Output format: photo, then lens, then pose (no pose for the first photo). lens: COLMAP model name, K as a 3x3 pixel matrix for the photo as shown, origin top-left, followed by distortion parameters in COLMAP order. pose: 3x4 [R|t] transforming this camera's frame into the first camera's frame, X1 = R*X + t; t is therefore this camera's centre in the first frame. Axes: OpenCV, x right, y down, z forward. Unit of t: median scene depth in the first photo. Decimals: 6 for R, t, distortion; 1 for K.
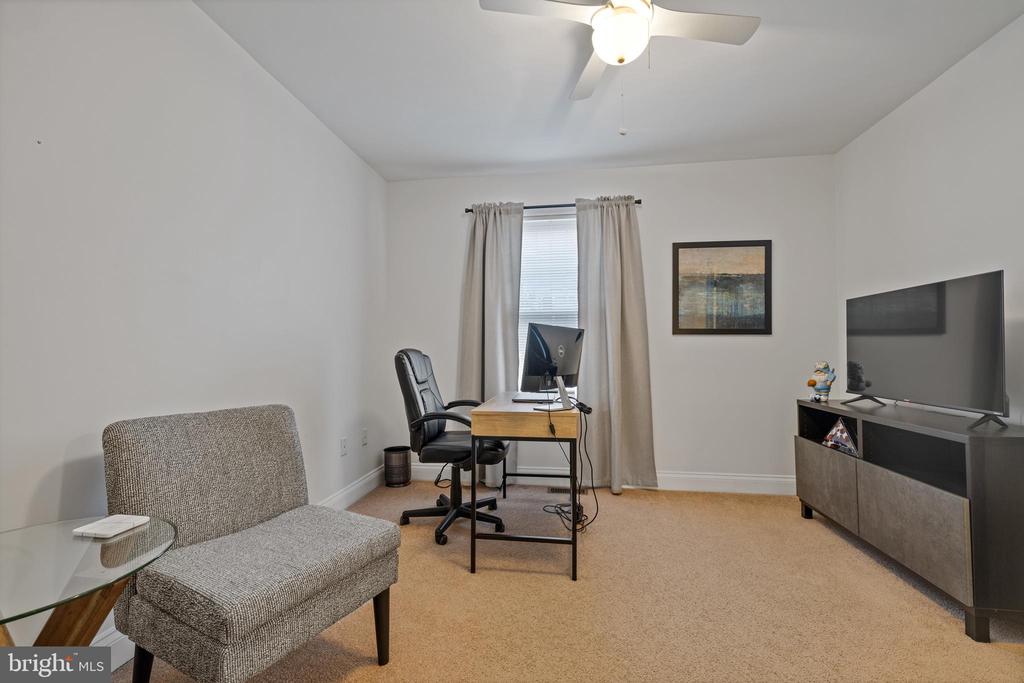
lens RADIAL K [[438.0, 0, 512.0], [0, 438.0, 341.5], [0, 0, 1]] dist [0.002001, 0.000197]
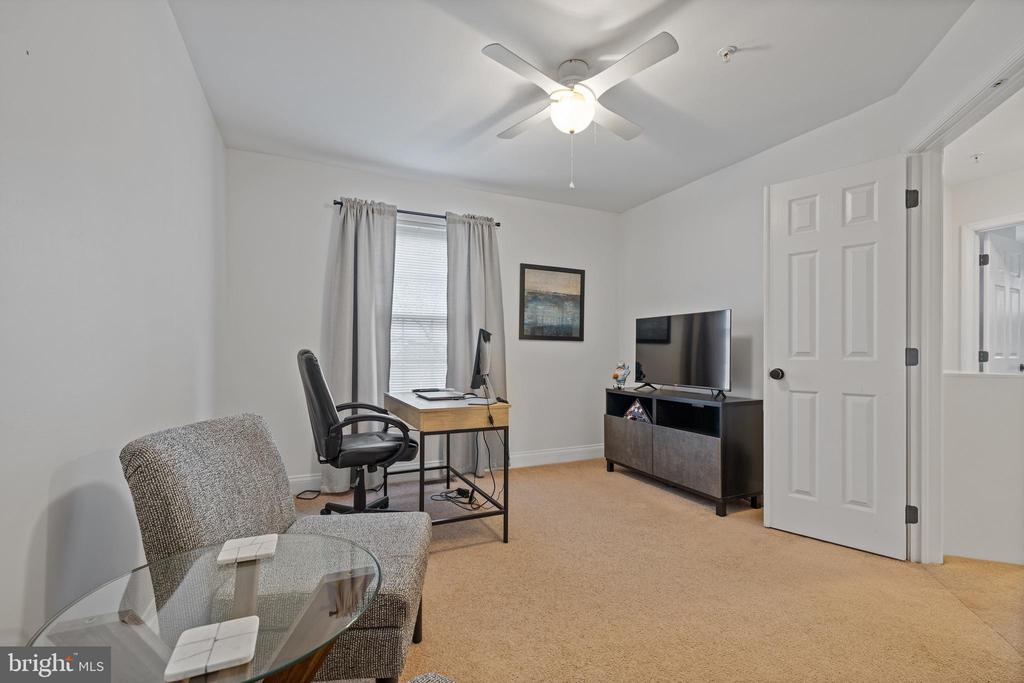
lens RADIAL K [[443.6, 0, 512.6], [0, 443.6, 352.5], [0, 0, 1]] dist [-0.000424, 0.000009]
pose [[0.835282, 0.005804, 0.549791, -0.341602], [-0.018159, 0.999690, 0.017034, -0.000522], [-0.549521, -0.024212, 0.835129, -0.011566]]
